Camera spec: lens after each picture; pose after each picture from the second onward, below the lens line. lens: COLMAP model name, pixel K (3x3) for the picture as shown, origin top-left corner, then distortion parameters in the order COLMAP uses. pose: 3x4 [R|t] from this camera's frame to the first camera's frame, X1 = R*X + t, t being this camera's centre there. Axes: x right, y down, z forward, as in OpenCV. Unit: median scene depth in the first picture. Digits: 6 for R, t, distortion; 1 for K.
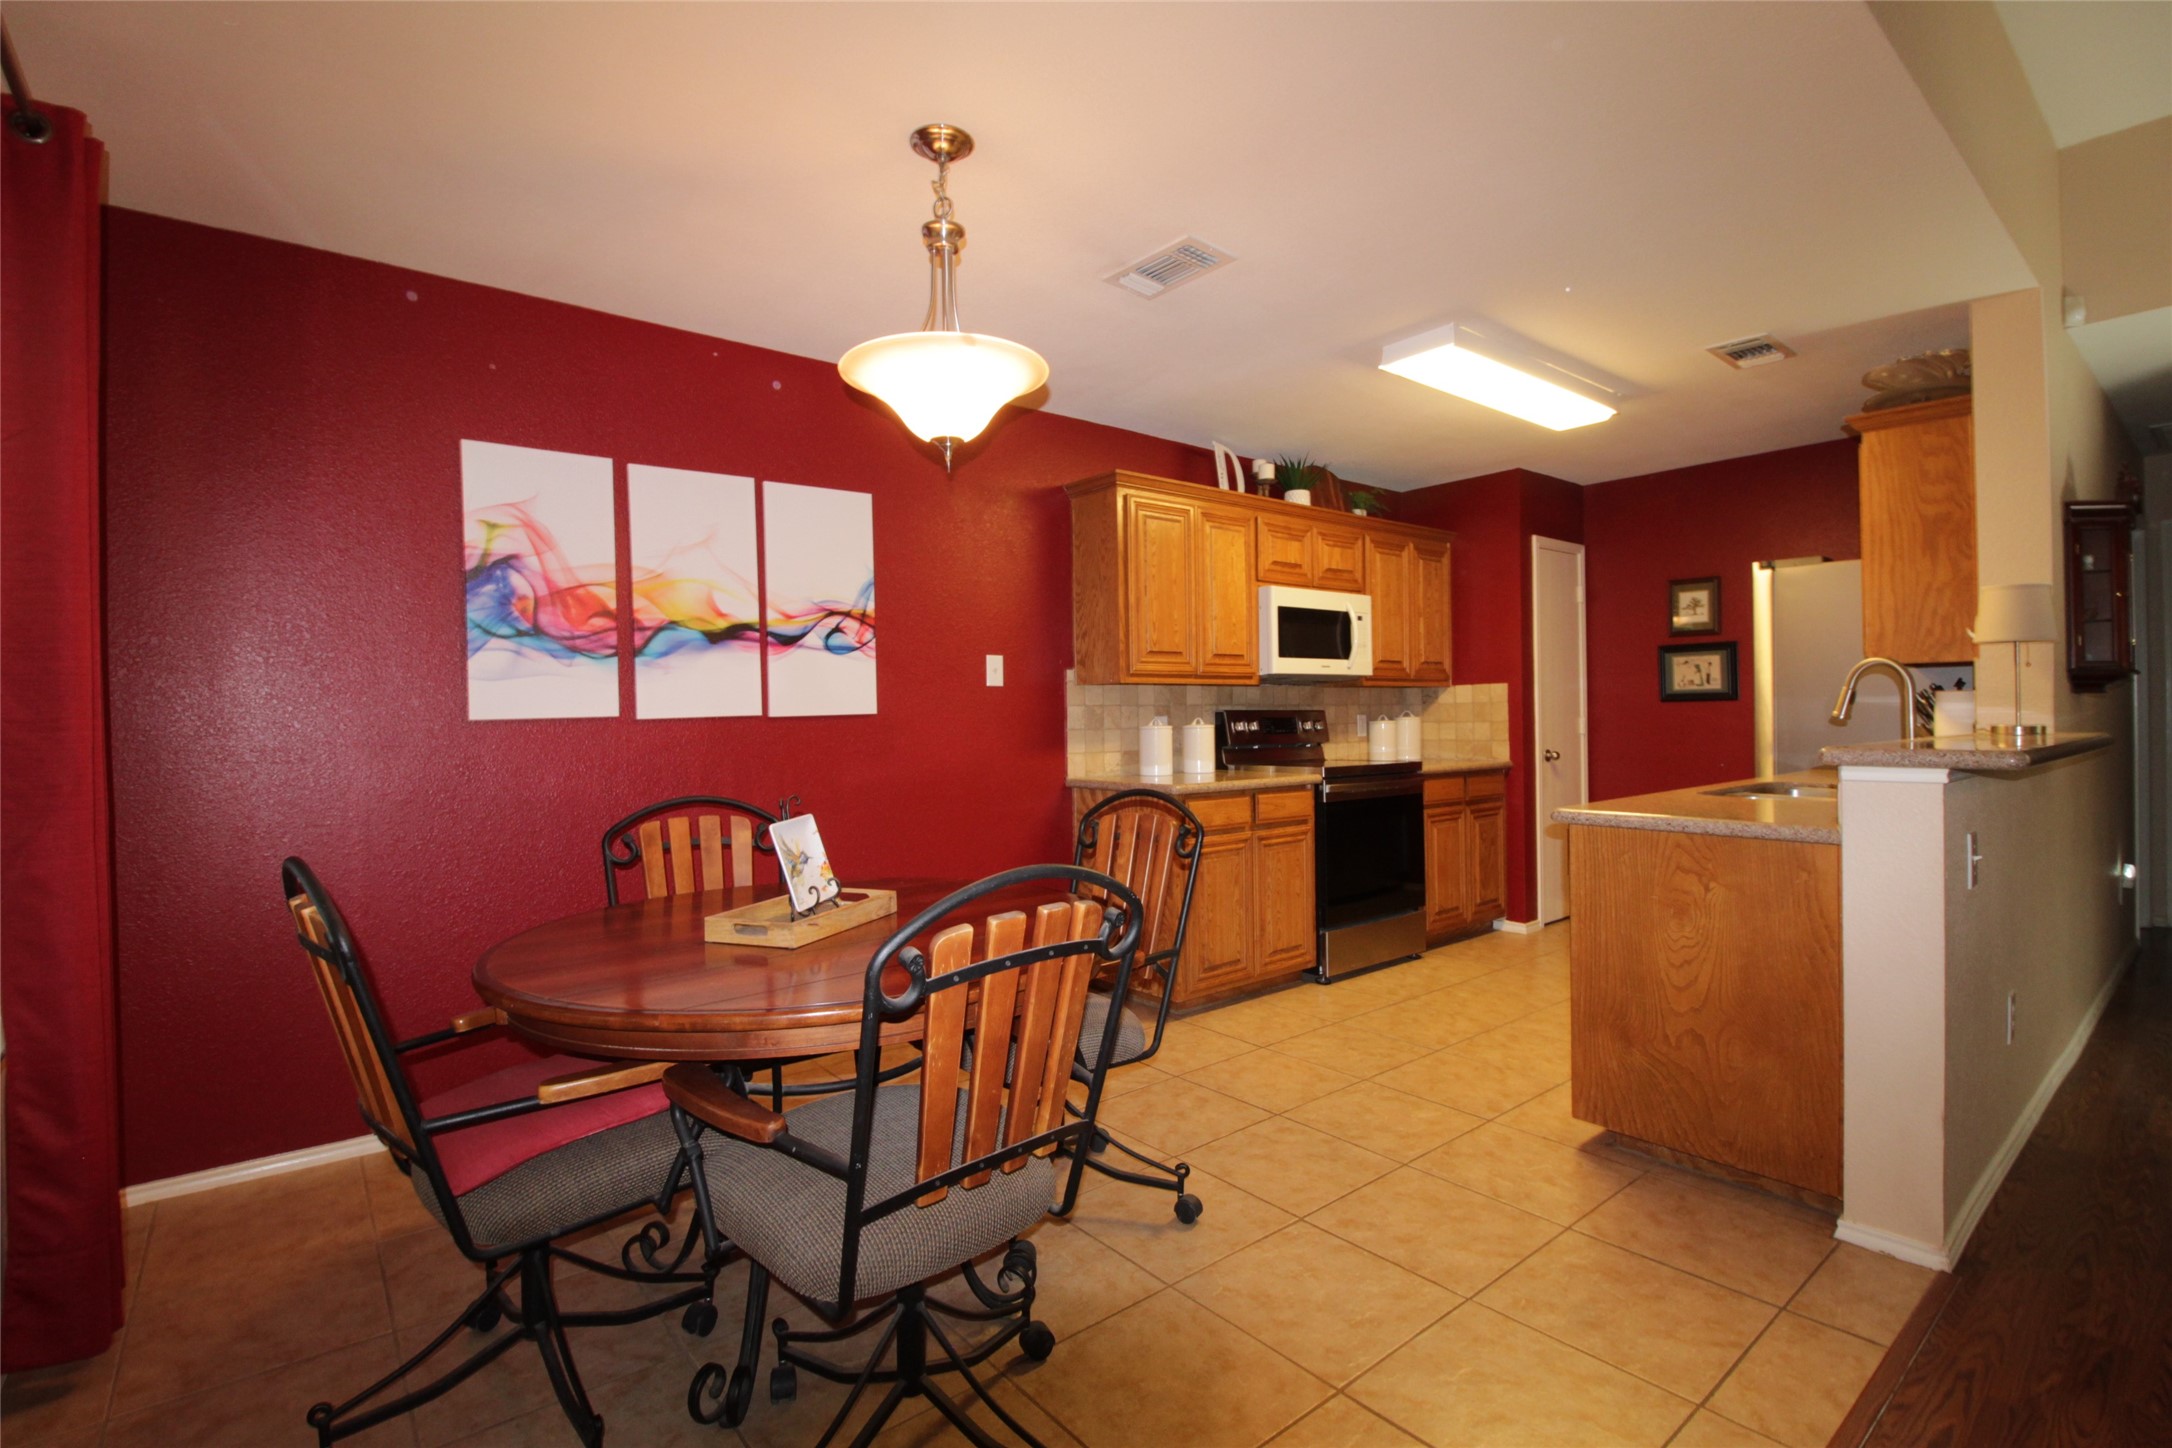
lens RADIAL K [[1005.6, 0, 1084.8], [0, 1005.6, 710.4], [0, 0, 1]] dist [0.004976, -0.000913]
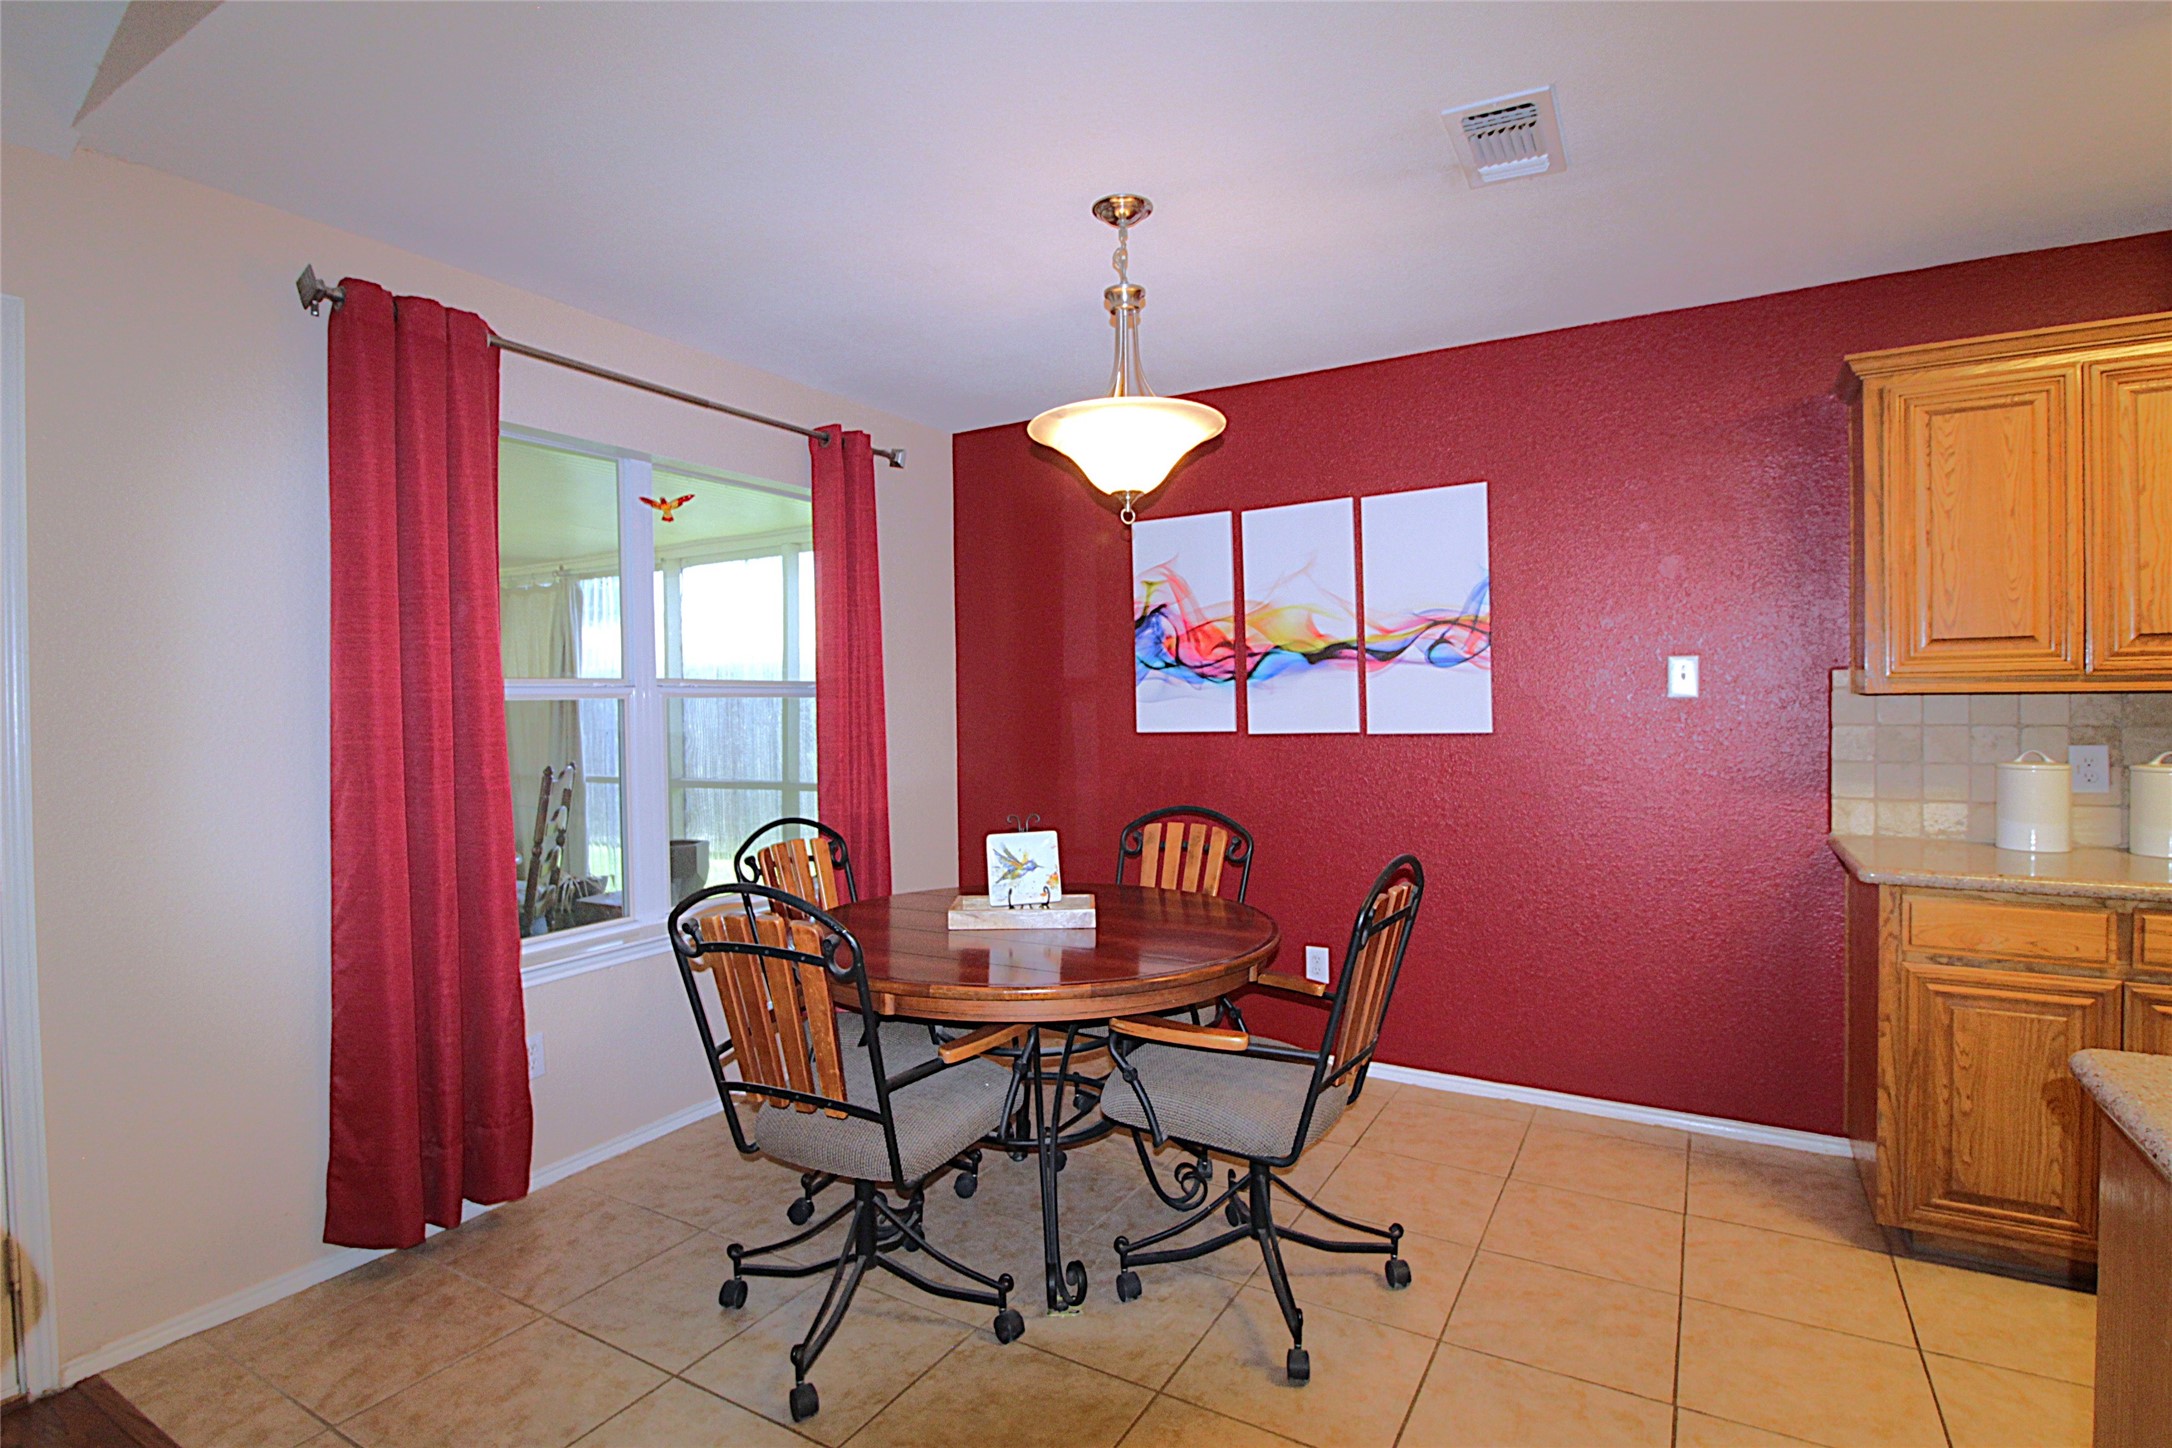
lens RADIAL K [[1059.2, 0, 1077.1], [0, 1059.2, 714.1], [0, 0, 1]] dist [-0.004007, -0.000359]
pose [[0.349710, 0.020840, -0.936626, 0.481339], [0.010729, 0.999598, 0.026247, -0.037069], [0.936796, -0.019228, 0.349346, 0.307470]]
